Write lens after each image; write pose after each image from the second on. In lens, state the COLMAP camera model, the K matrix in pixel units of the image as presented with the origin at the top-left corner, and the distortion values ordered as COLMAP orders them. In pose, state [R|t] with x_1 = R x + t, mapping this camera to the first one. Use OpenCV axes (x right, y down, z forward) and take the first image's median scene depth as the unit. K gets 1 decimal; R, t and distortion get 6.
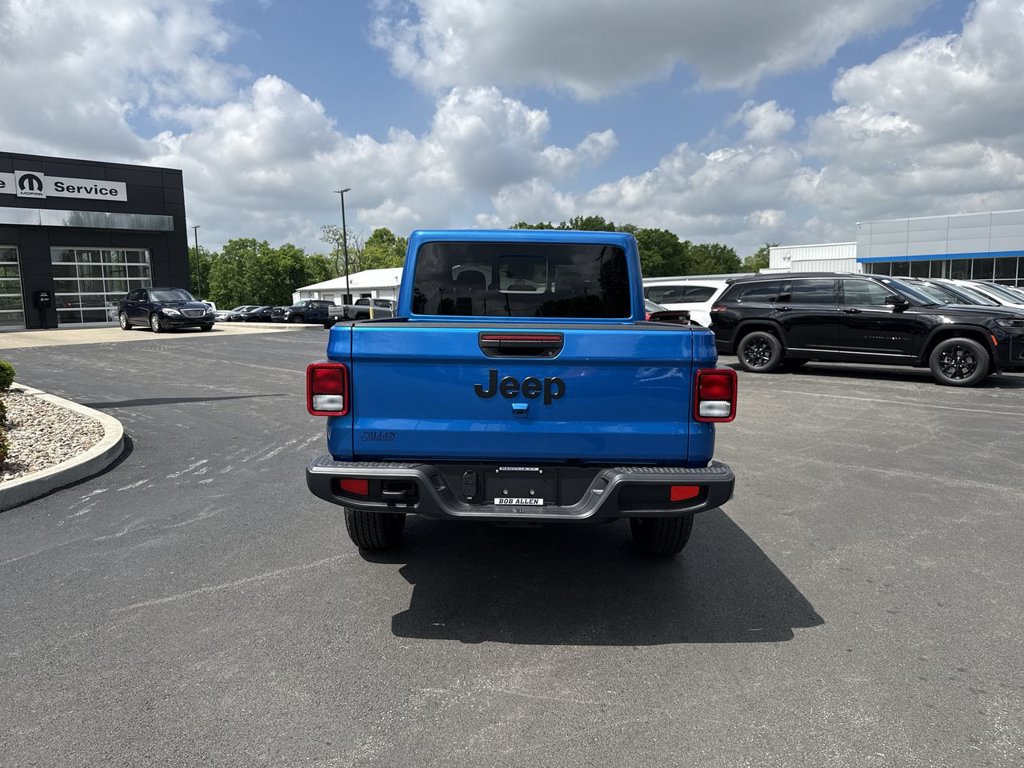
lens RADIAL K [[719.8, 0, 509.4], [0, 719.8, 366.8], [0, 0, 1]] dist [0.034571, -0.002127]
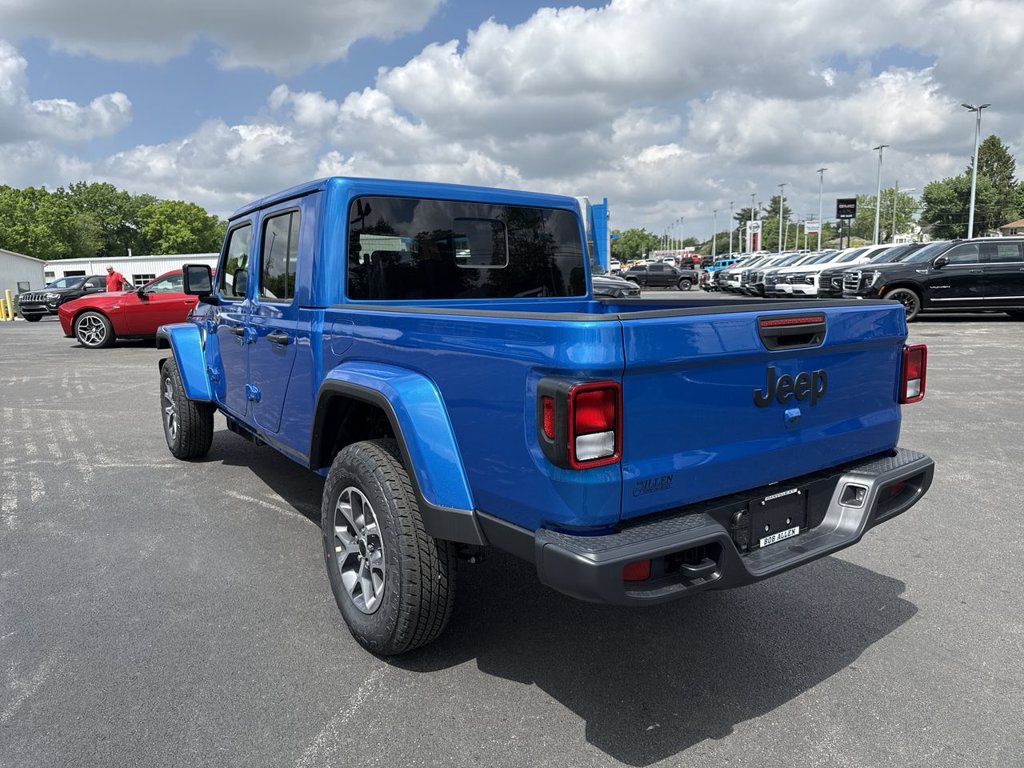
lens RADIAL K [[726.4, 0, 512.0], [0, 726.4, 384.0], [0, 0, 1]] dist [-0.001416, -0.005695]
pose [[0.810757, -0.104471, 0.575986, -0.398846], [0.073776, 0.994336, 0.076504, -0.033241], [-0.580716, -0.019532, 0.813872, 0.335751]]
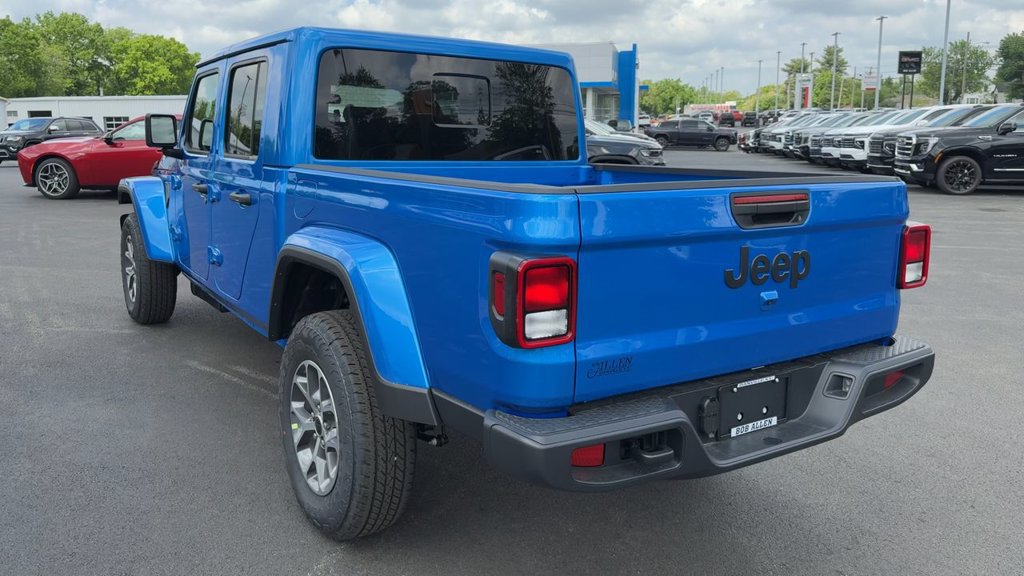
lens RADIAL K [[821.8, 0, 510.9], [0, 821.8, 251.4], [0, 0, 1]] dist [-0.006961, -0.000478]
pose [[0.823516, -0.081792, 0.561366, -0.391027], [0.046862, 0.995978, 0.076370, -0.037368], [-0.565355, -0.036586, 0.824036, 0.291244]]
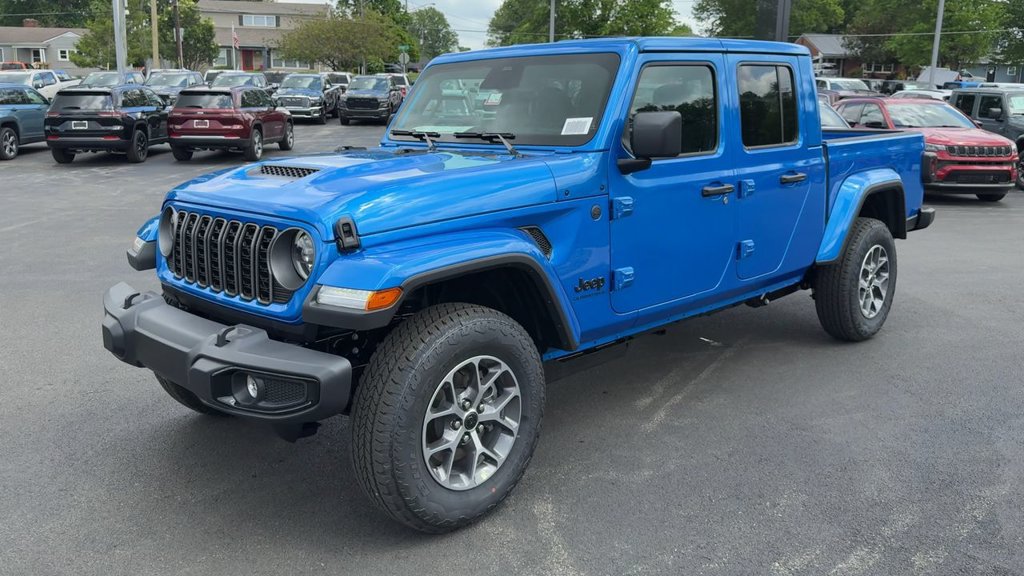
lens RADIAL K [[867.8, 0, 470.3], [0, 867.8, 257.2], [0, 0, 1]] dist [0.089506, -0.146691]
pose [[-0.709830, -0.130527, 0.692173, -0.607379], [0.067574, 0.965528, 0.251373, -0.231325], [-0.701124, 0.225206, -0.676541, 2.034850]]
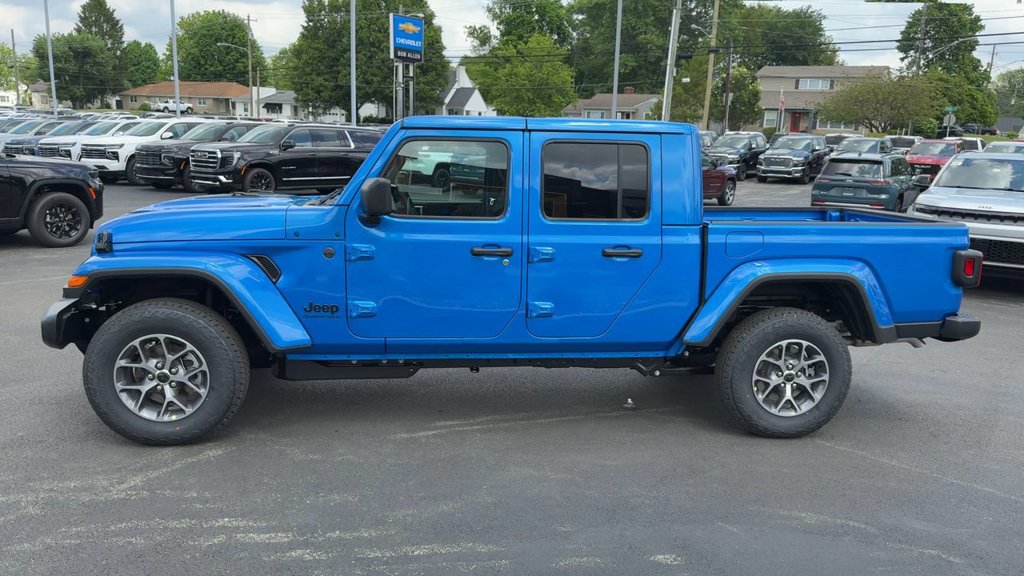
lens RADIAL K [[780.7, 0, 516.0], [0, 780.7, 334.4], [0, 0, 1]] dist [0.070803, -0.097468]
pose [[-0.139877, -0.240960, 0.960402, -1.062804], [0.062653, 0.965840, 0.251450, -0.189818], [-0.988185, 0.095344, -0.120002, 1.323784]]
